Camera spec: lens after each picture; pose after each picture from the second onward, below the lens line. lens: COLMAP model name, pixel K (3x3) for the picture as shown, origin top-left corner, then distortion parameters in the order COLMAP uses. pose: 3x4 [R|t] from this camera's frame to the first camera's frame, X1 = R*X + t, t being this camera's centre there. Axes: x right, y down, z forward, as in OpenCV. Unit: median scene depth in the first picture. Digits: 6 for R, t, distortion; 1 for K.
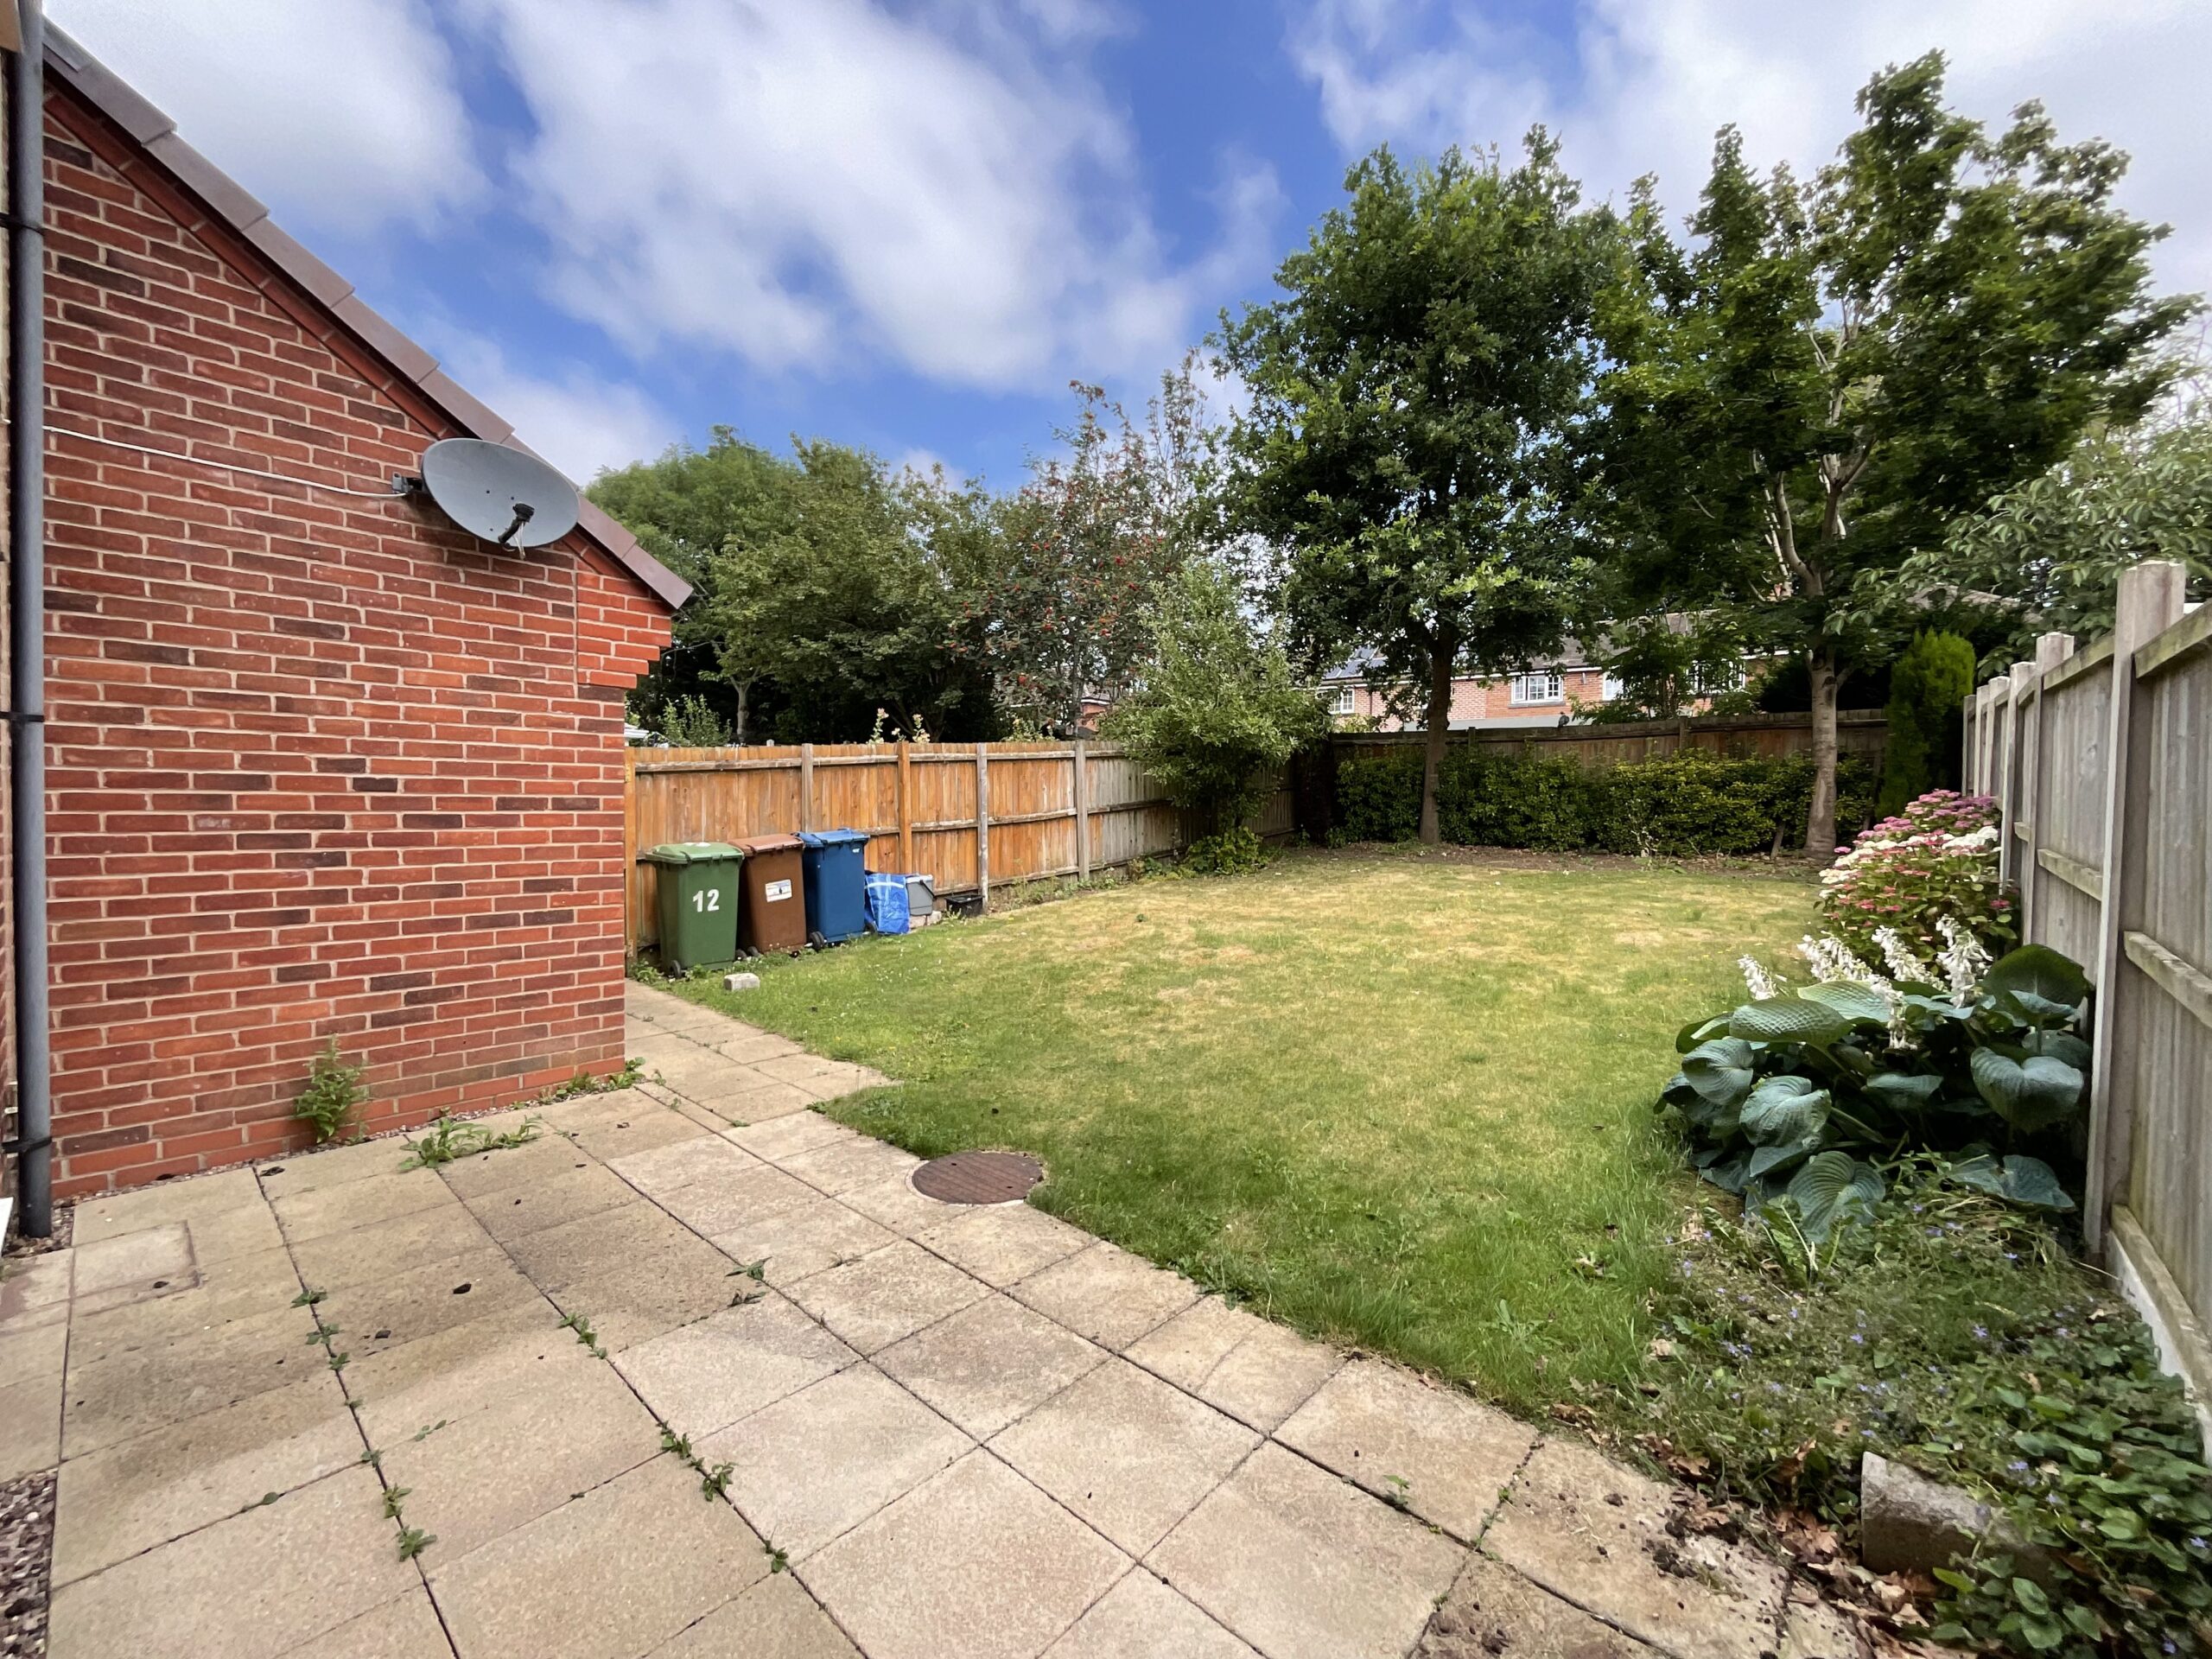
lens RADIAL K [[901.6, 0, 1102.4], [0, 901.6, 829.4], [0, 0, 1]] dist [0.000745, -0.000079]
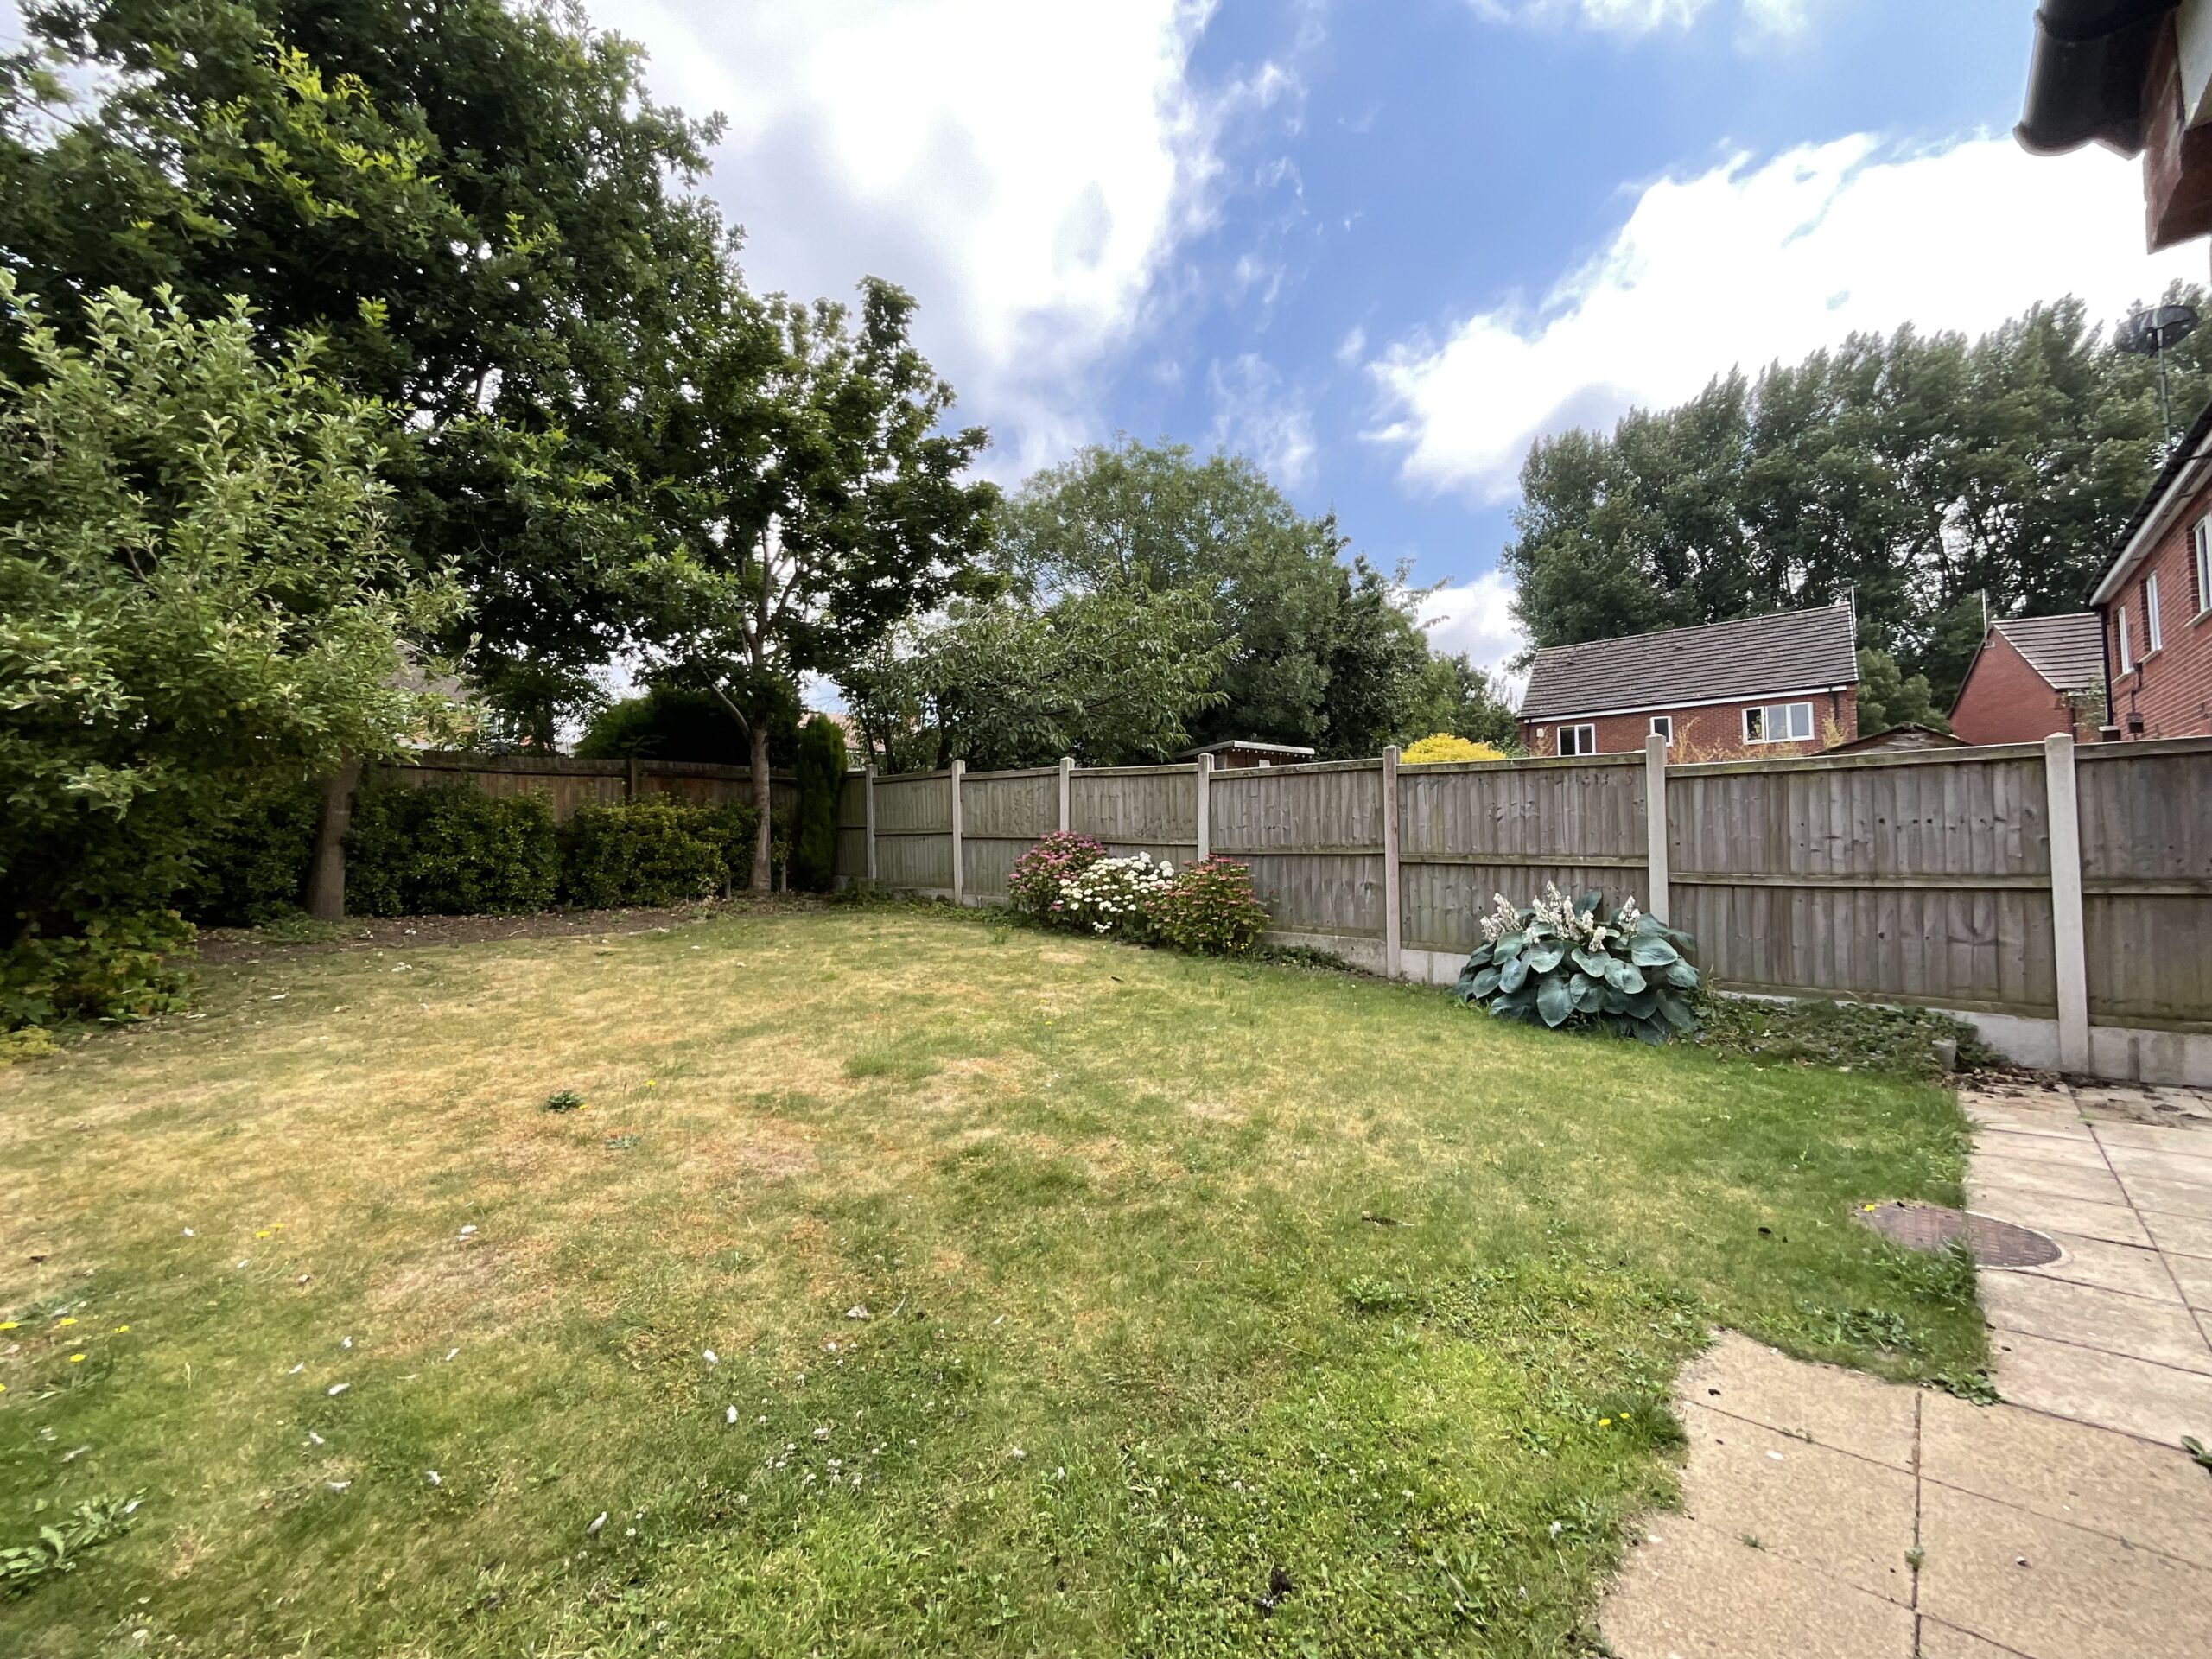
lens RADIAL K [[901.6, 0, 1102.4], [0, 901.6, 829.4], [0, 0, 1]] dist [0.000745, -0.000079]
pose [[0.007914, 0.015308, 0.999851, -0.704156], [0.051948, 0.998526, -0.015699, -0.025456], [-0.998618, 0.052064, 0.007108, 1.233609]]
